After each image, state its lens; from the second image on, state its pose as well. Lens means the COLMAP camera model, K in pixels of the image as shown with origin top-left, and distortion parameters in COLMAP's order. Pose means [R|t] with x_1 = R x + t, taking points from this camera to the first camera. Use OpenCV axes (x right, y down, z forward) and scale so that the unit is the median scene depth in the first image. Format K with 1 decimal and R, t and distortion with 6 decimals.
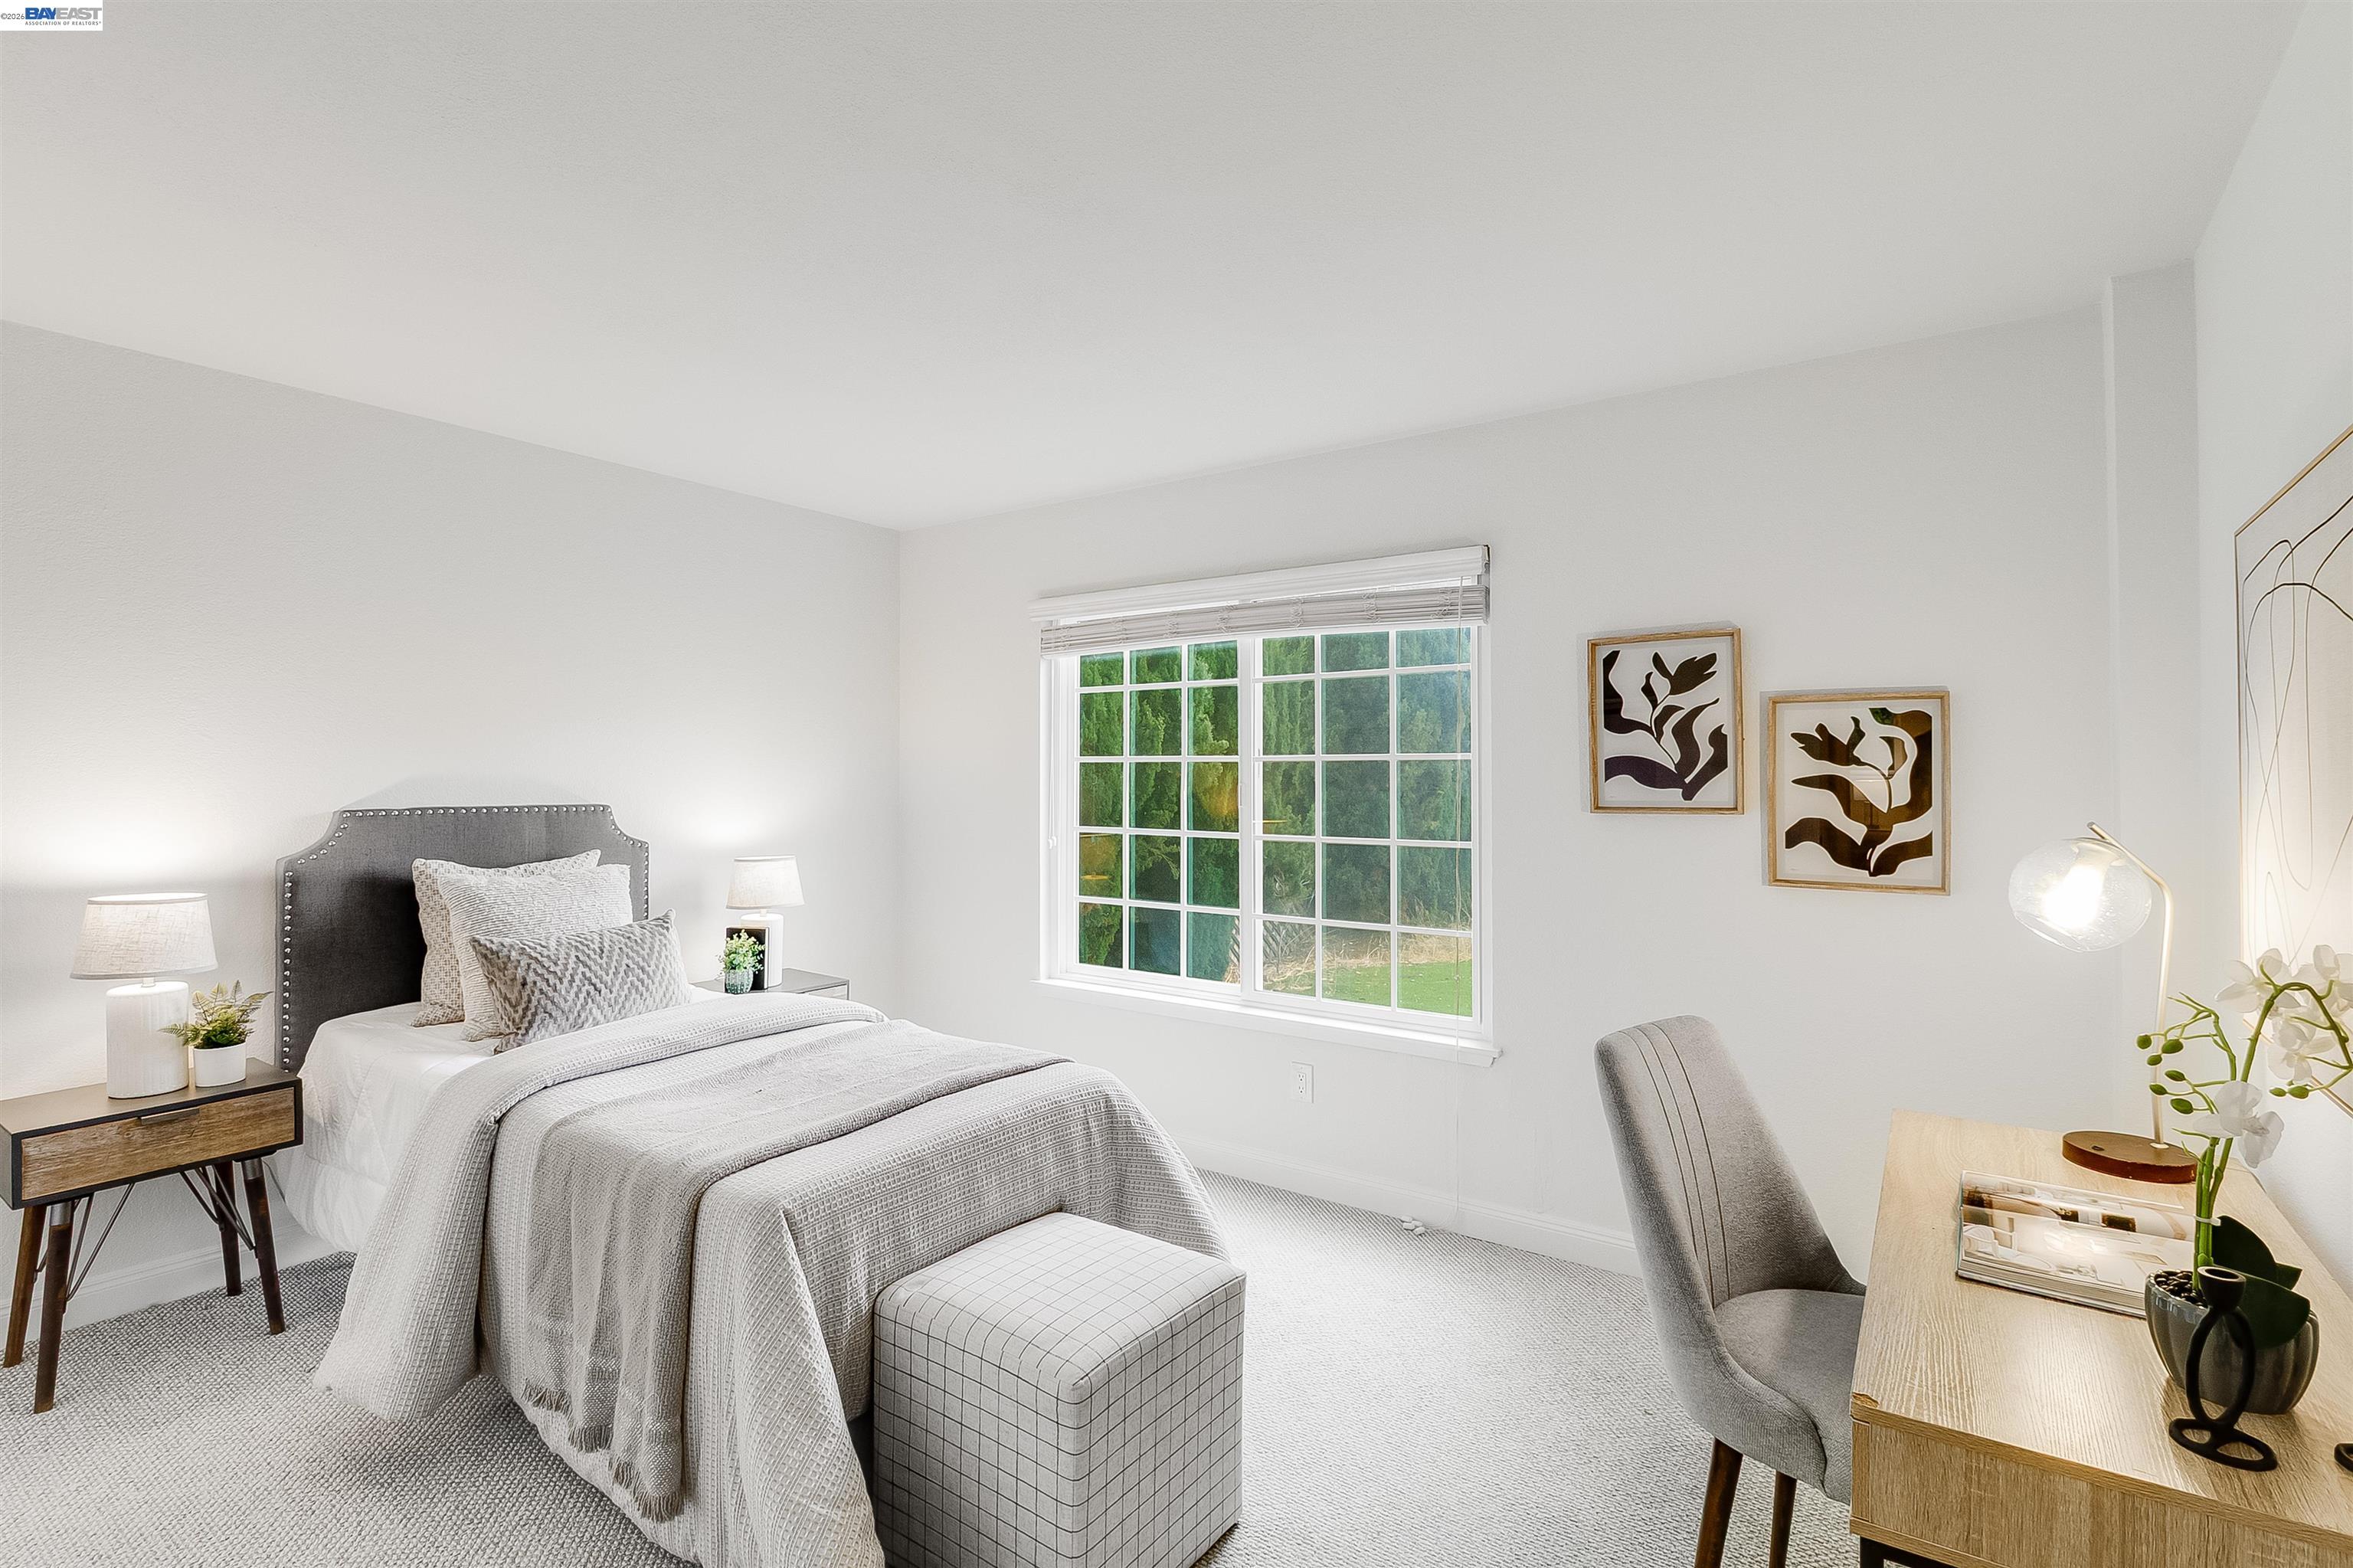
lens RADIAL K [[1089.4, 0, 1172.7], [0, 1089.4, 776.7], [0, 0, 1]] dist [-0.014965, -0.000225]
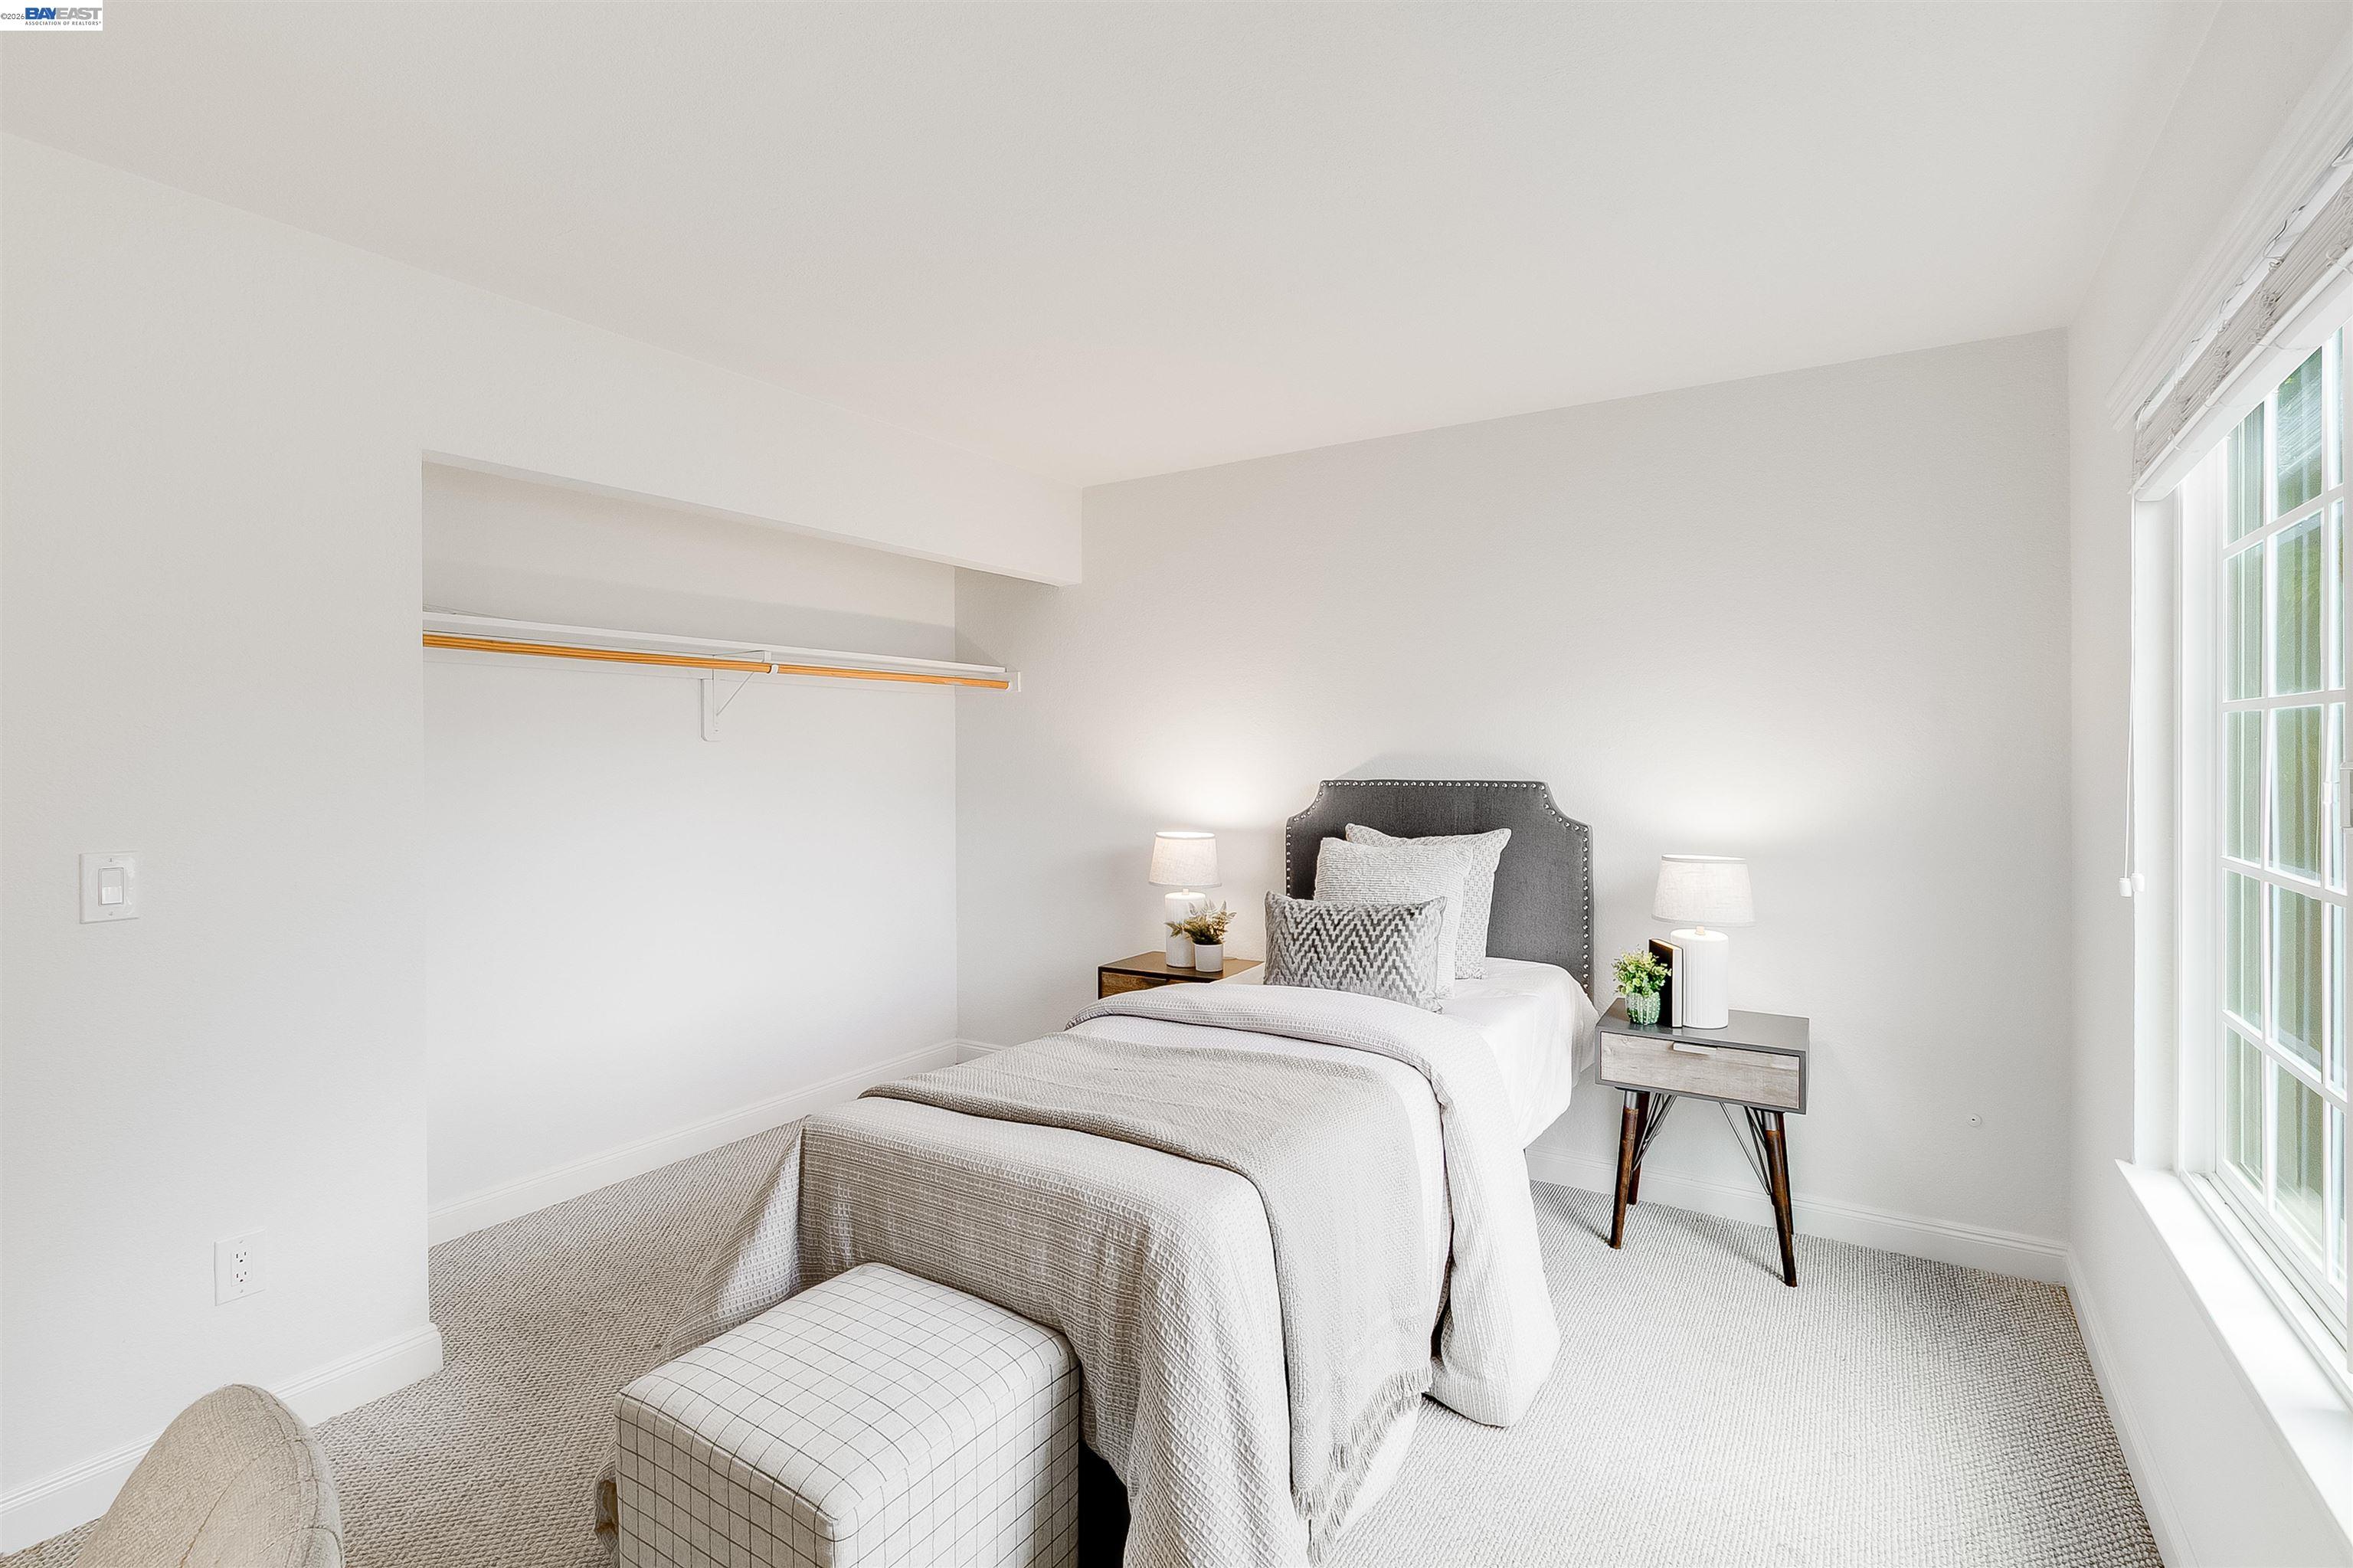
lens RADIAL K [[1089.4, 0, 1172.7], [0, 1089.4, 776.7], [0, 0, 1]] dist [-0.014965, -0.000225]
pose [[0.039859, 0.006552, -0.999184, 0.482622], [0.005385, 0.999963, 0.006772, 0.017621], [0.999191, -0.005651, 0.039822, 0.822753]]
